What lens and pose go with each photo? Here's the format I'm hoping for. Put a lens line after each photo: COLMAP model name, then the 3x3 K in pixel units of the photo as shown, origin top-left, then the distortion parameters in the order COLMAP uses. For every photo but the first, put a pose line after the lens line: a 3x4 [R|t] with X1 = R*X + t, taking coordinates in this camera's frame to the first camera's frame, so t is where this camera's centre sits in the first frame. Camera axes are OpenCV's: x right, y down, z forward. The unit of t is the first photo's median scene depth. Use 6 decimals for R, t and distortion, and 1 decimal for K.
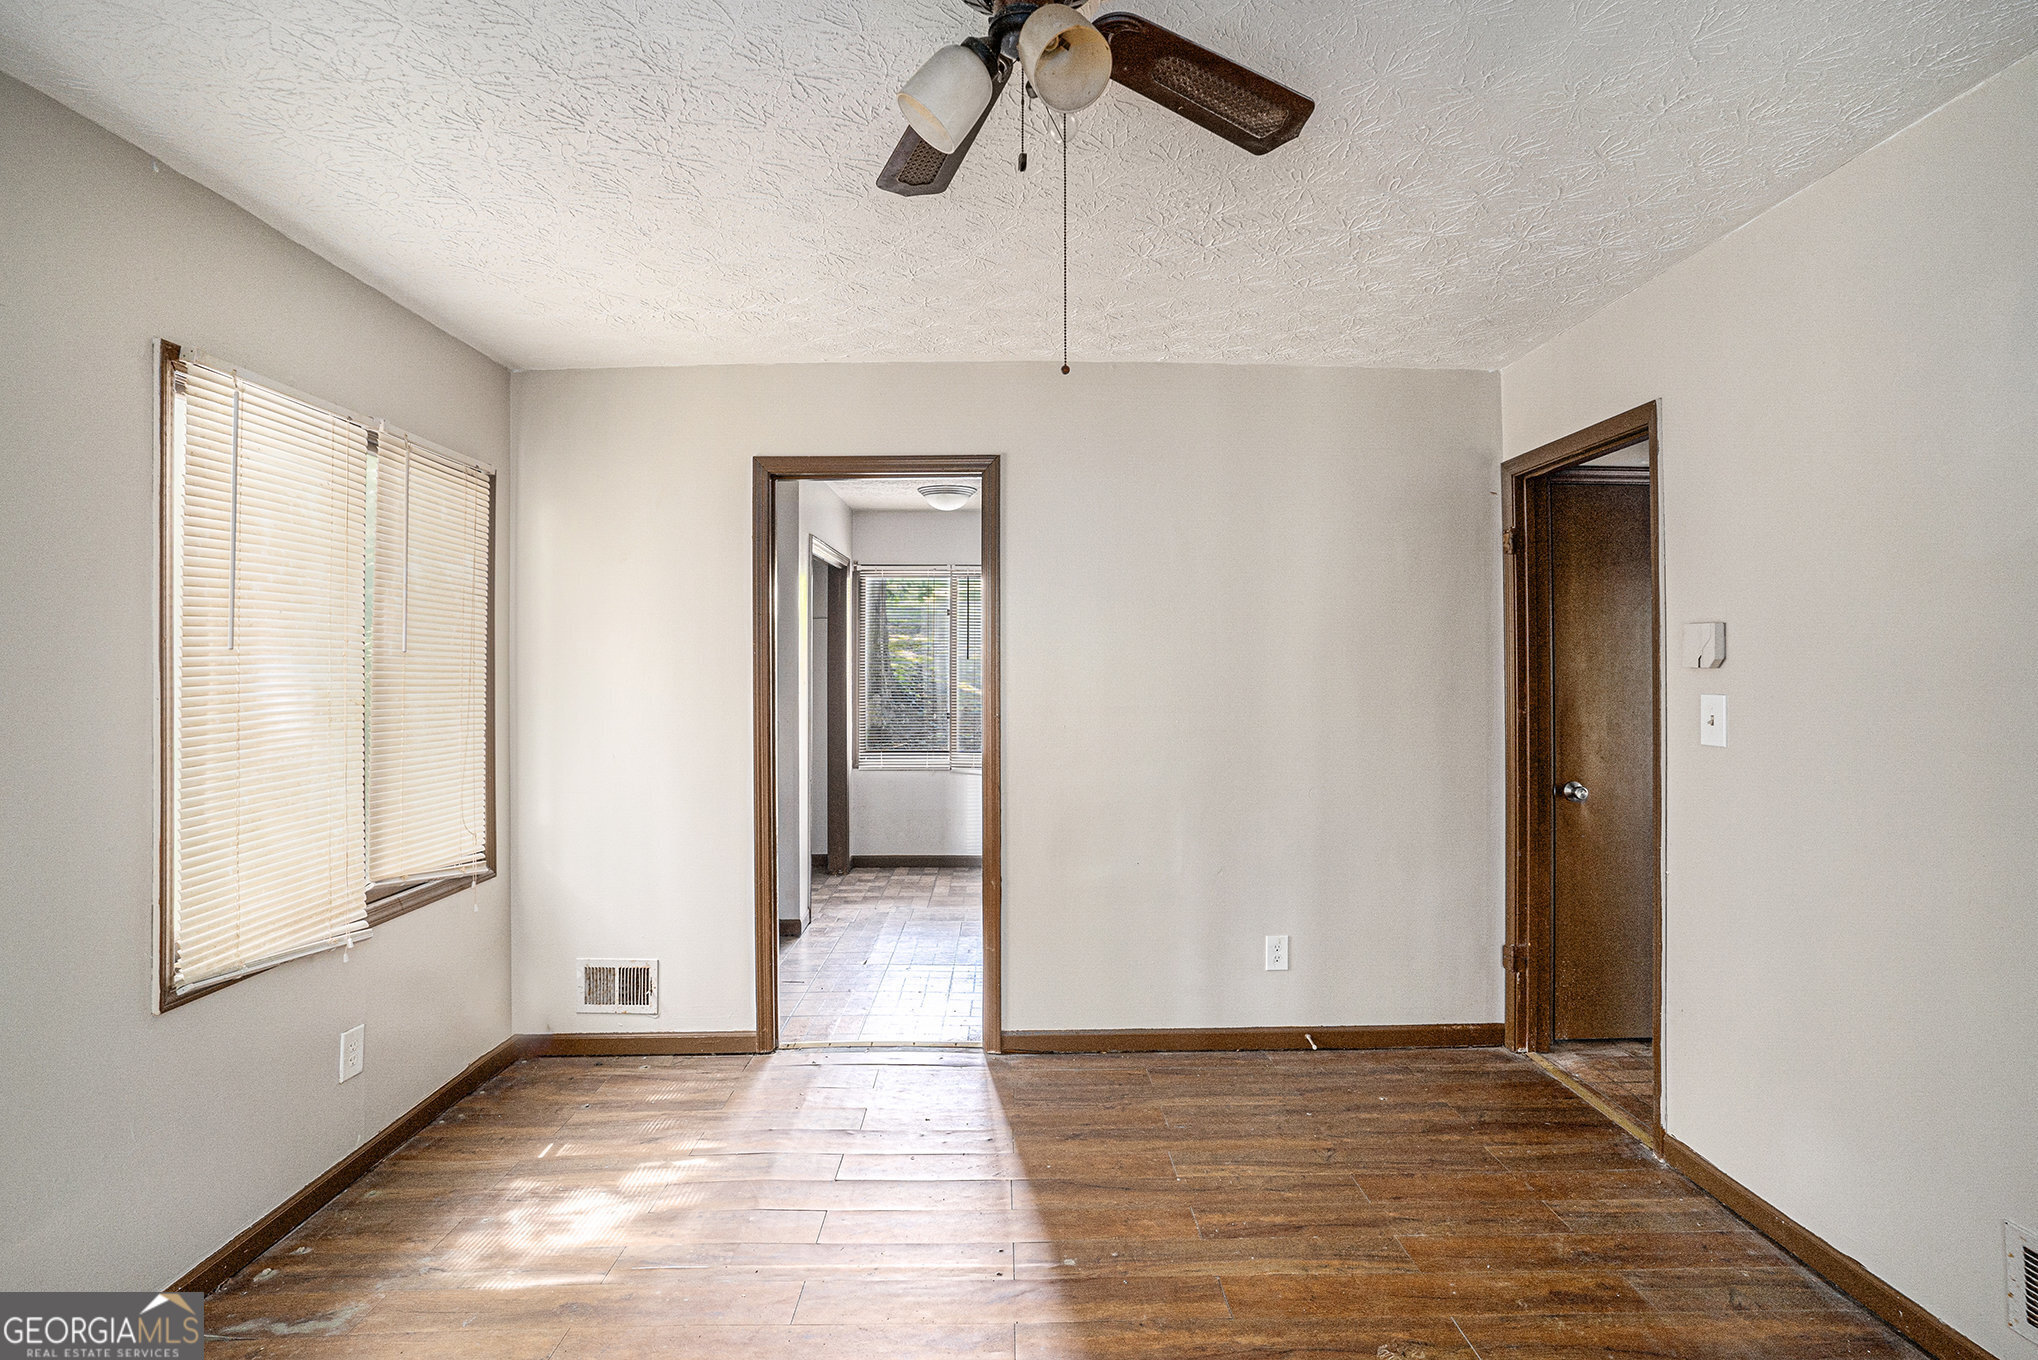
lens RADIAL K [[1021.0, 0, 1020.7], [0, 1021.0, 680.7], [0, 0, 1]] dist [-0.048957, 0.022411]
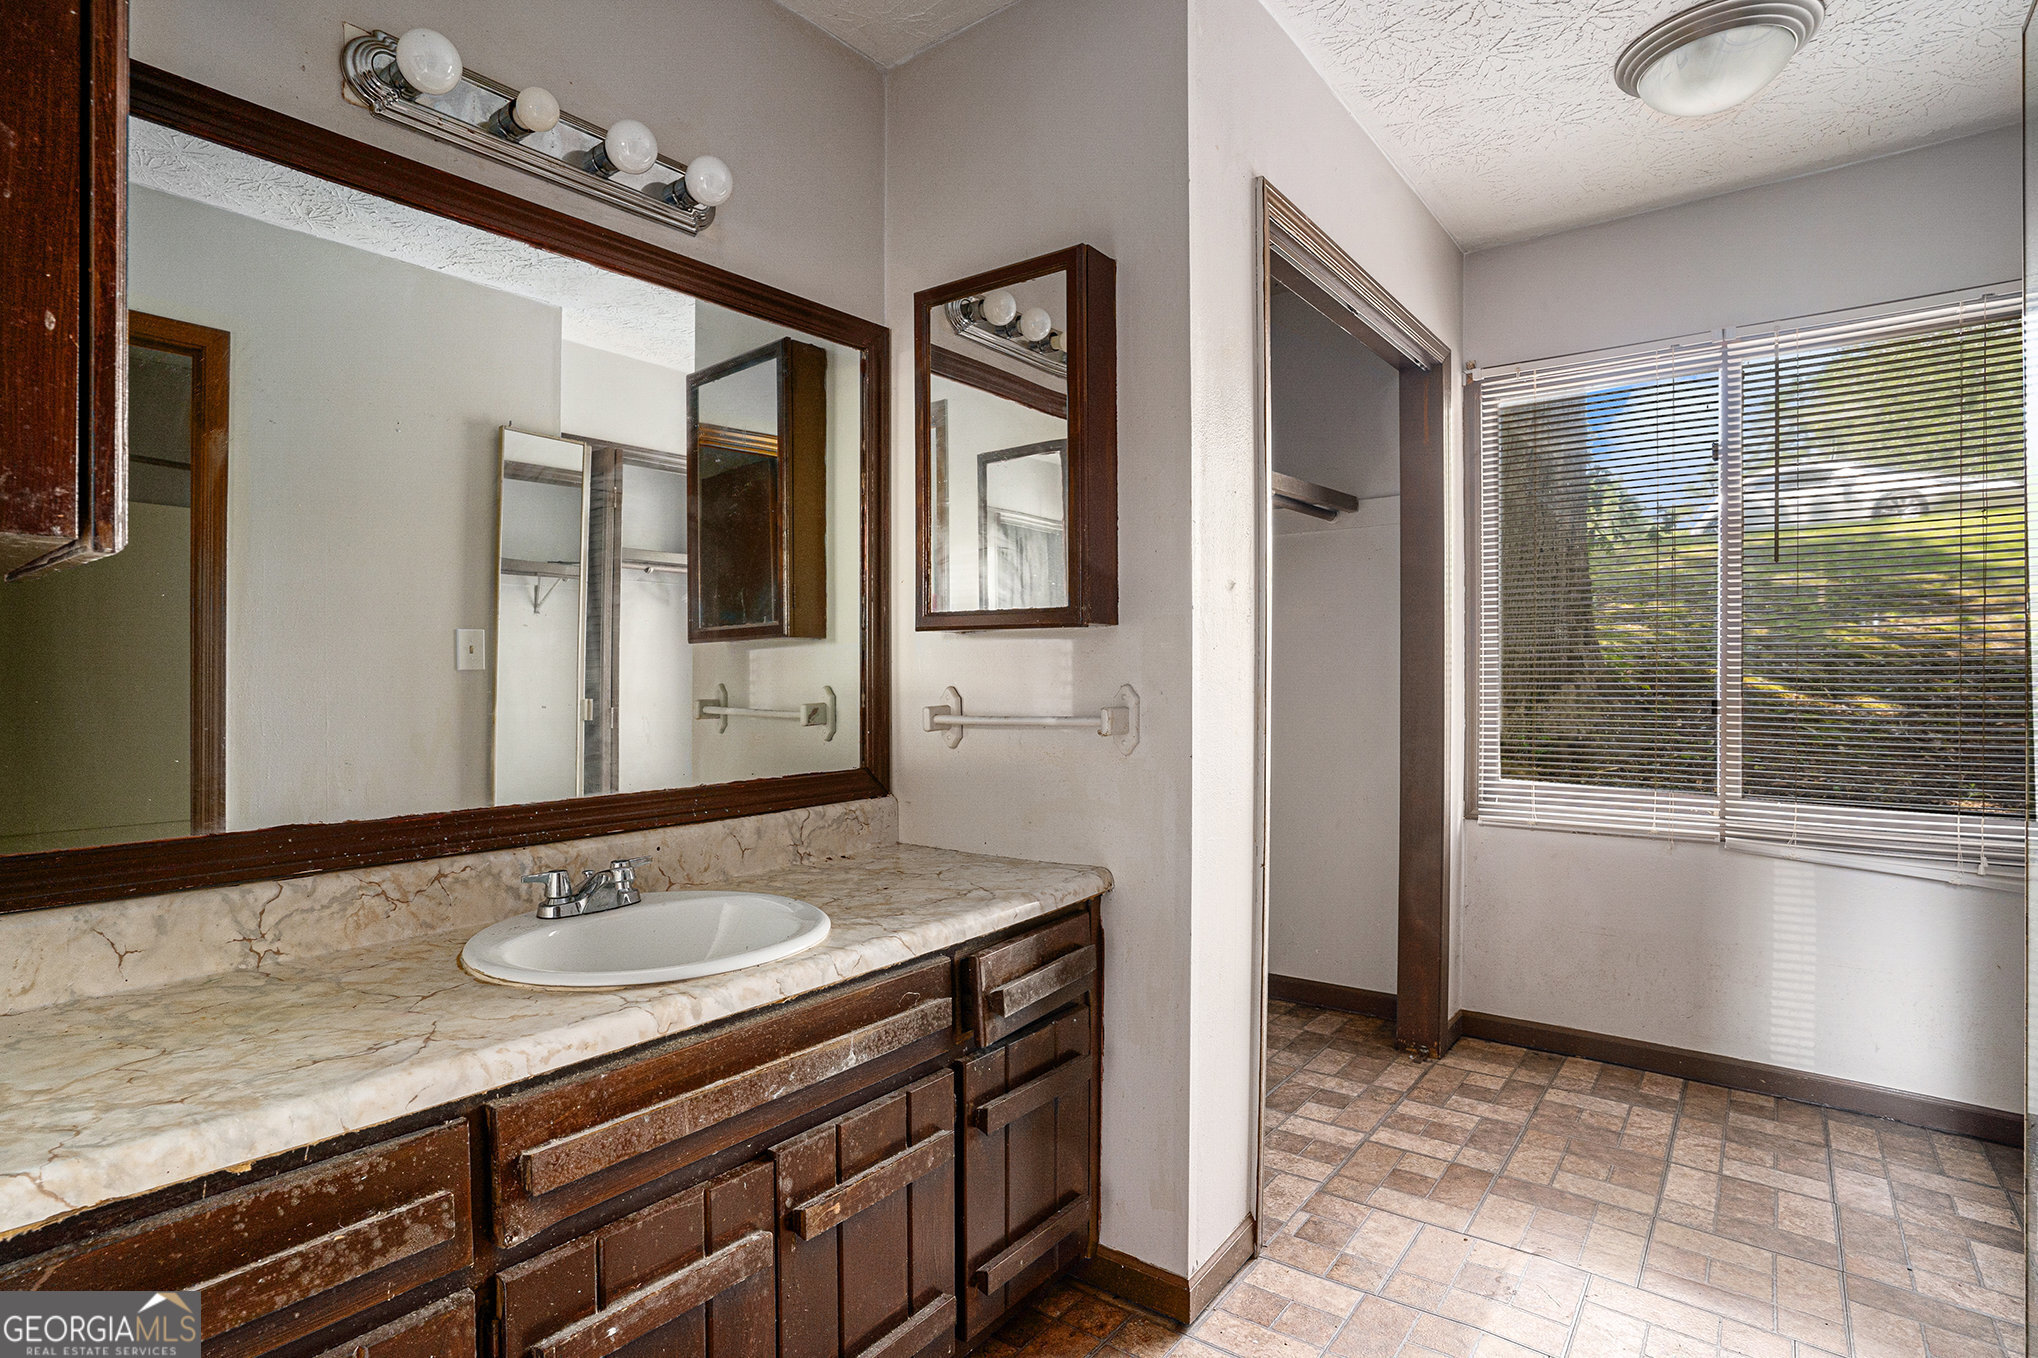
lens RADIAL K [[1021.0, 0, 1015.6], [0, 1021.0, 680.2], [0, 0, 1]] dist [-0.048957, 0.022411]
pose [[0.783779, 0.000036, -0.621040, -0.056356], [-0.007121, 0.999935, -0.008929, 0.041340], [0.620999, 0.011421, 0.783728, 0.702154]]
